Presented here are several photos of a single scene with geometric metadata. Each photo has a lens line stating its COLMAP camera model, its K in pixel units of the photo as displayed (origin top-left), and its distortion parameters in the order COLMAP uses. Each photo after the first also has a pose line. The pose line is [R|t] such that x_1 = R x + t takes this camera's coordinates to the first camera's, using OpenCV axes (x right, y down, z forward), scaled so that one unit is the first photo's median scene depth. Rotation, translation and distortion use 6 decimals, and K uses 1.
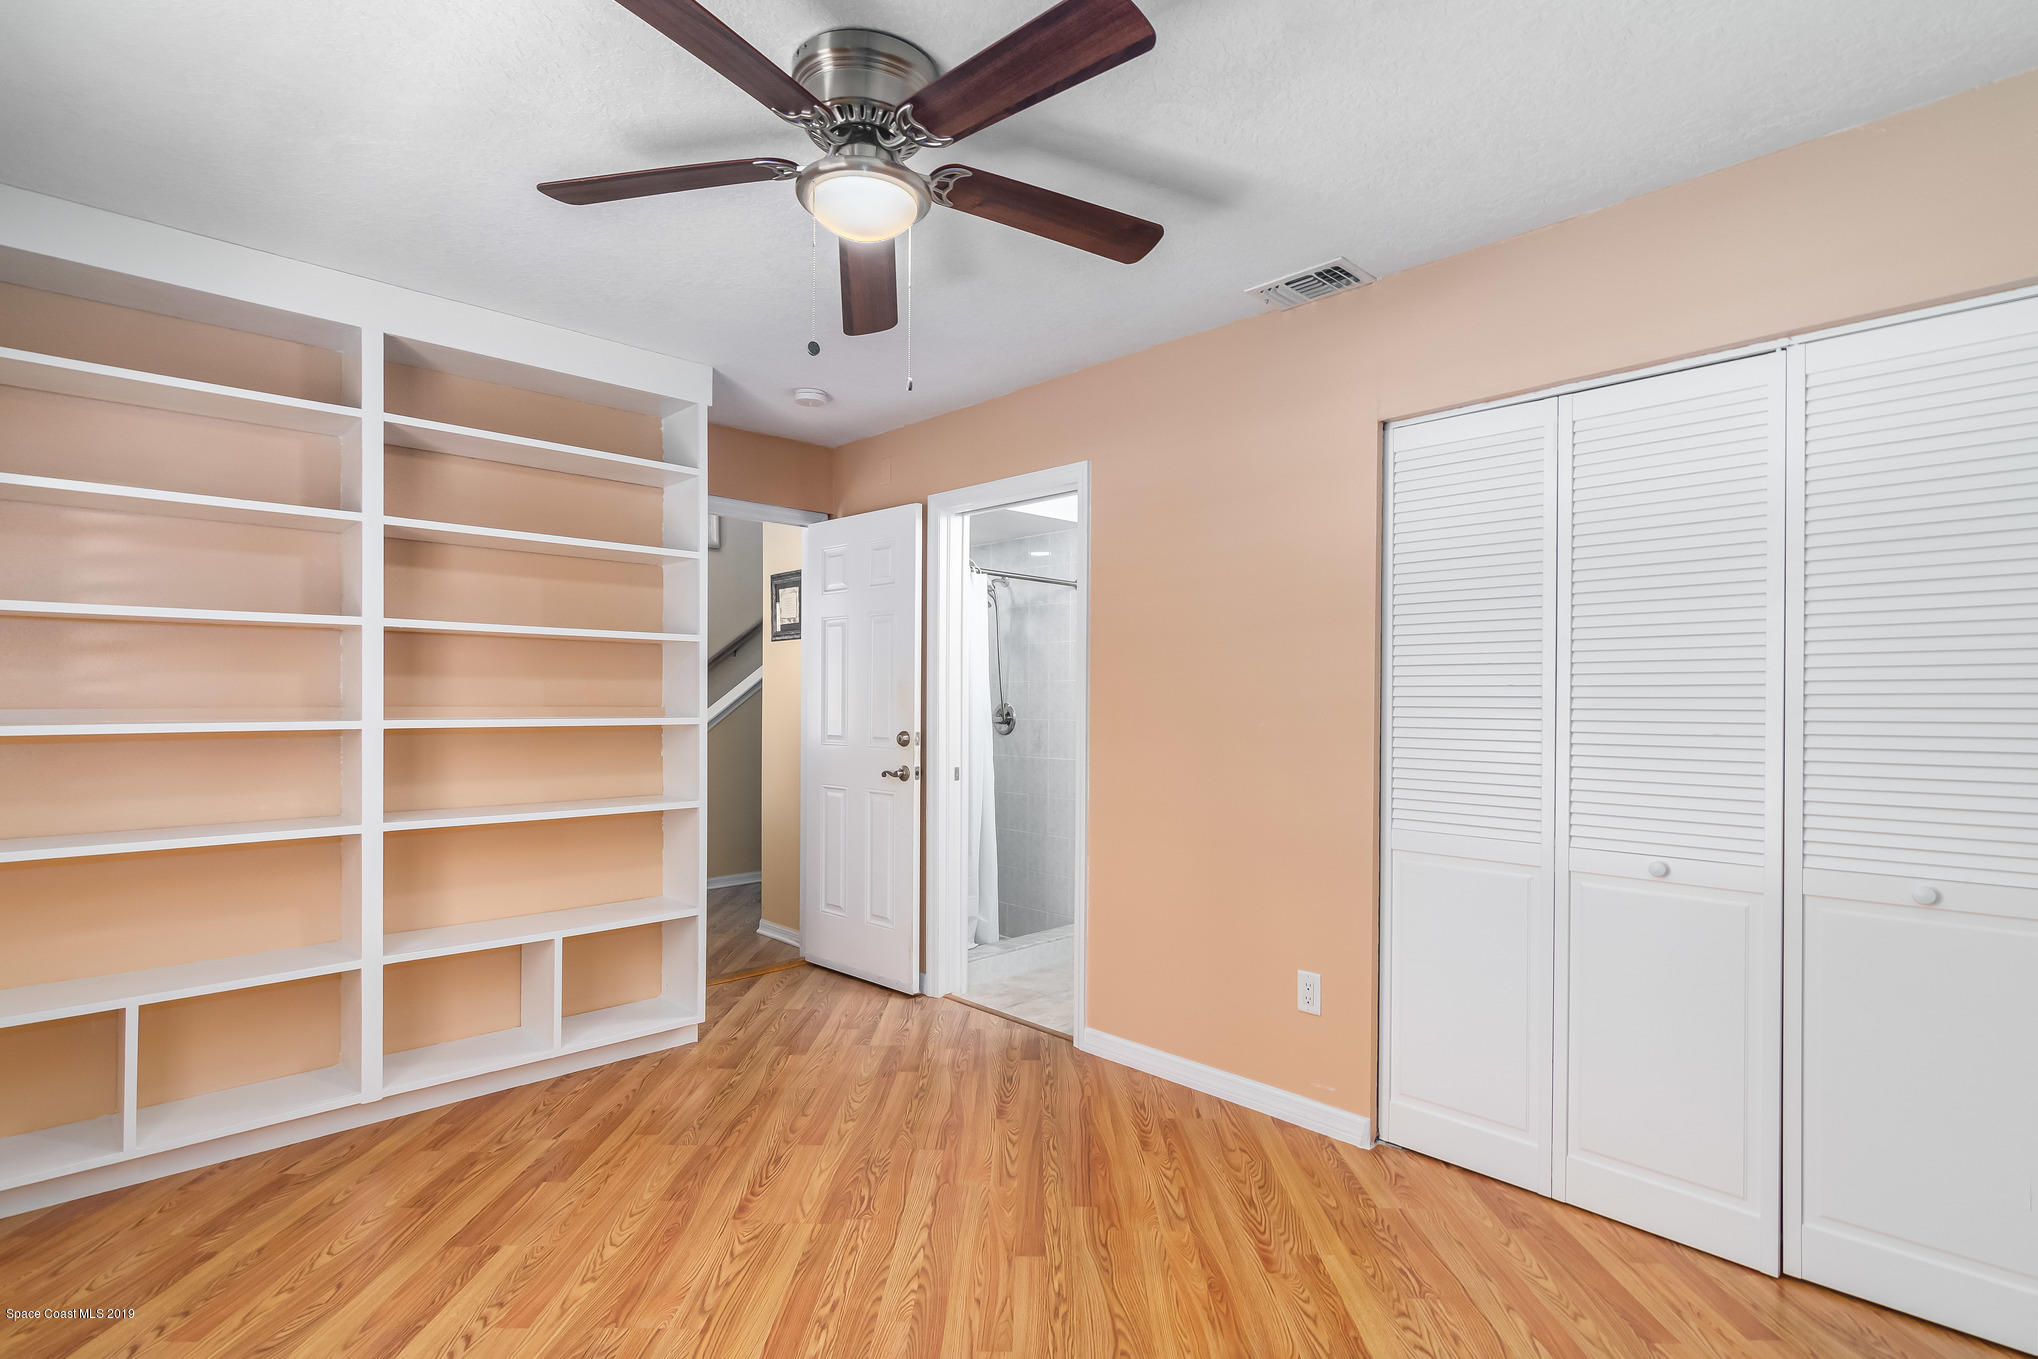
lens RADIAL K [[982.7, 0, 1019.6], [0, 982.7, 687.9], [0, 0, 1]] dist [0.001211, 0.000752]
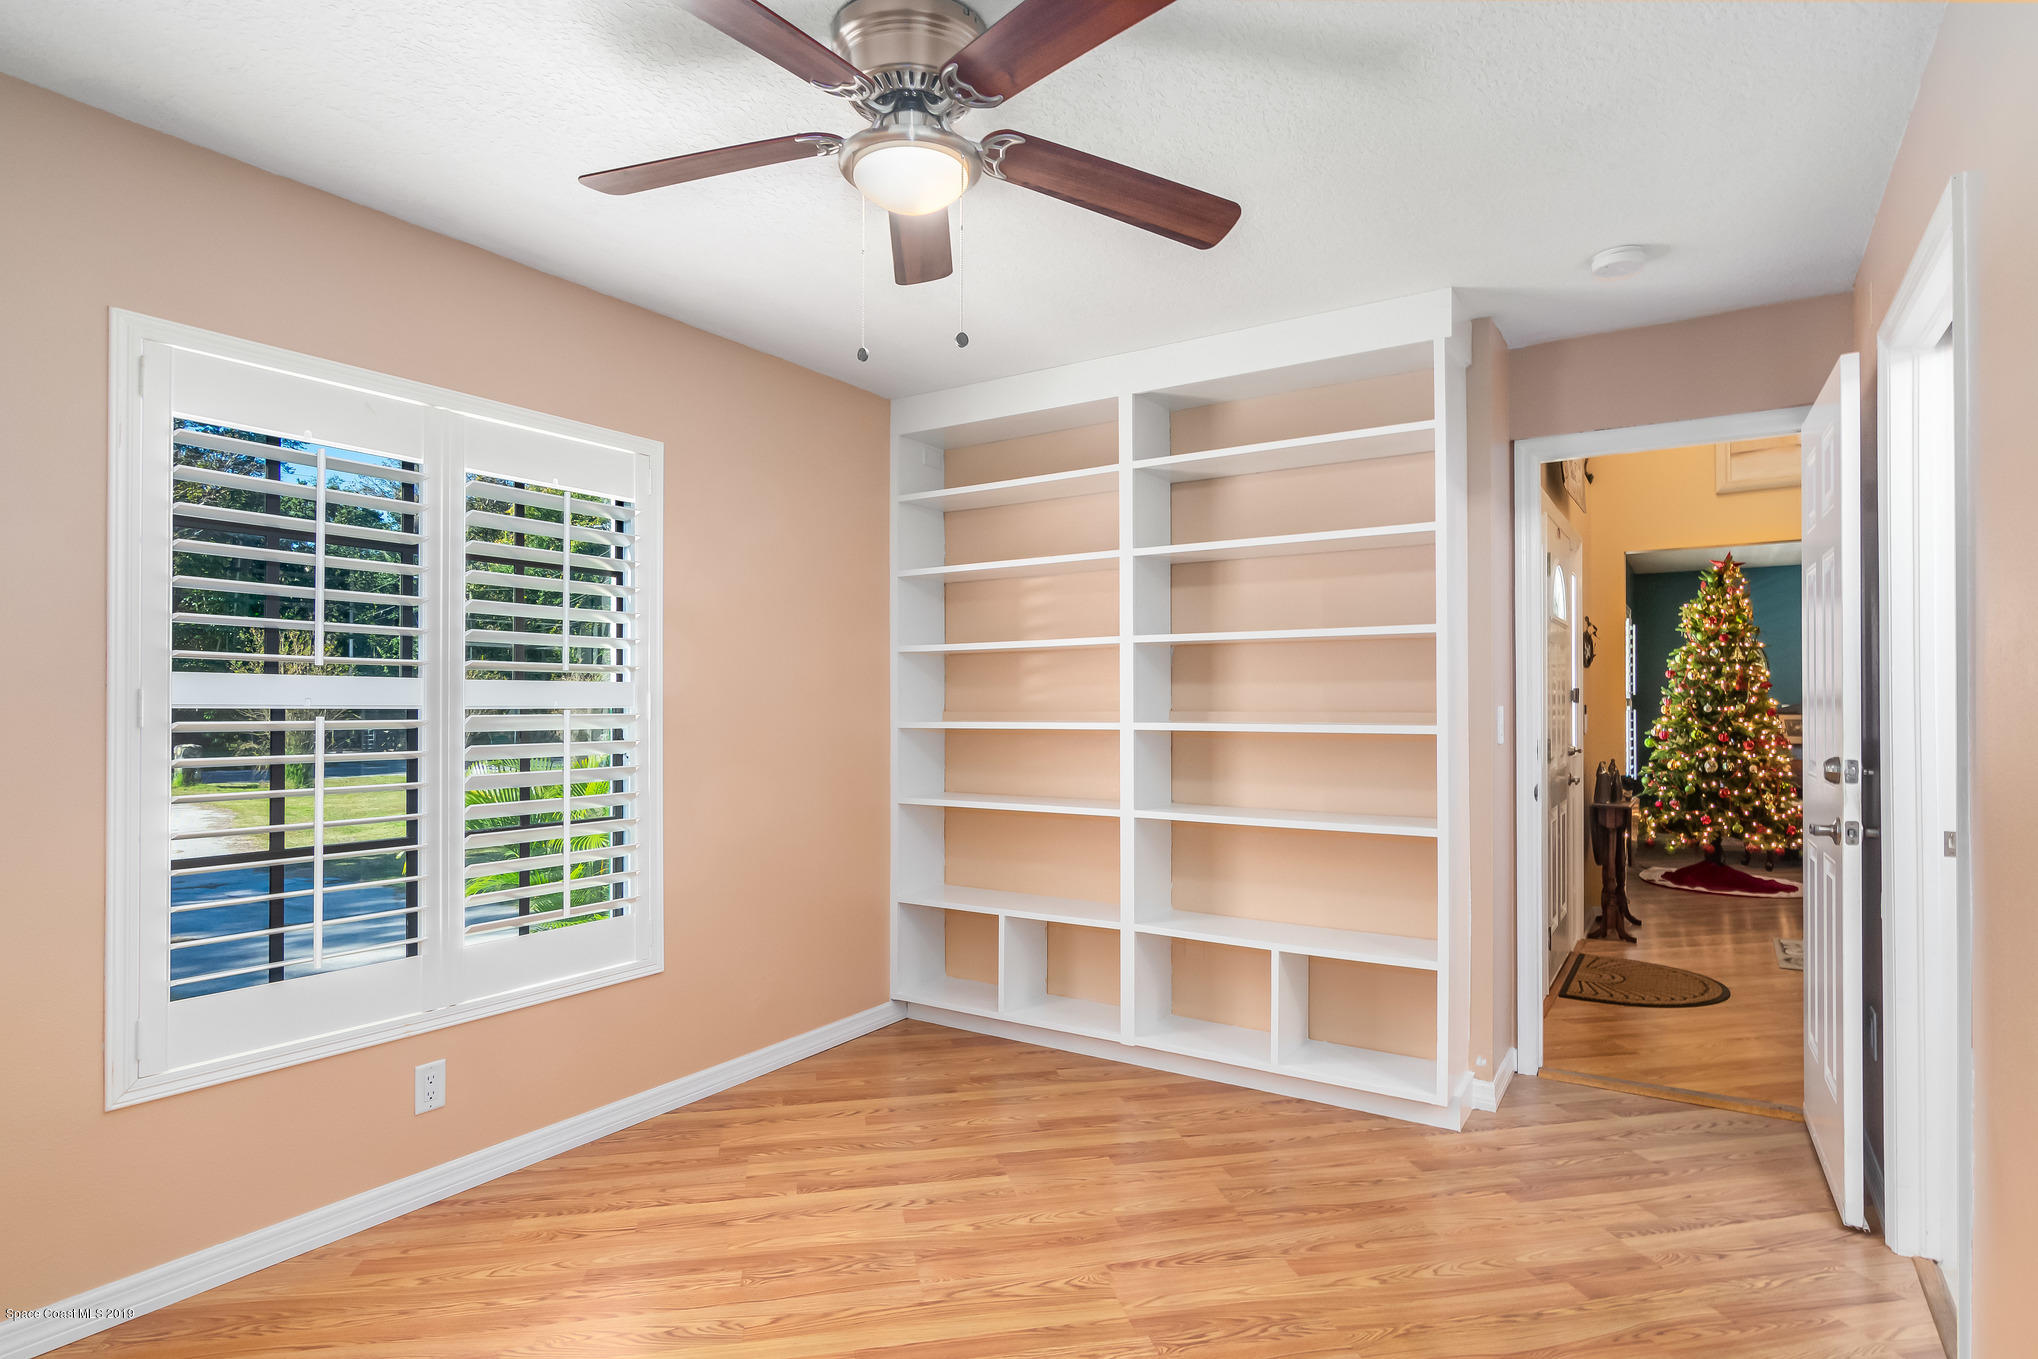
lens RADIAL K [[1064.1, 0, 1020.3], [0, 1064.1, 694.7], [0, 0, 1]] dist [0.000118, -0.000909]
pose [[0.218974, -0.014860, -0.975617, 0.515017], [0.013221, 0.999837, -0.012262, 0.012066], [0.975641, -0.010214, 0.219135, 0.541258]]
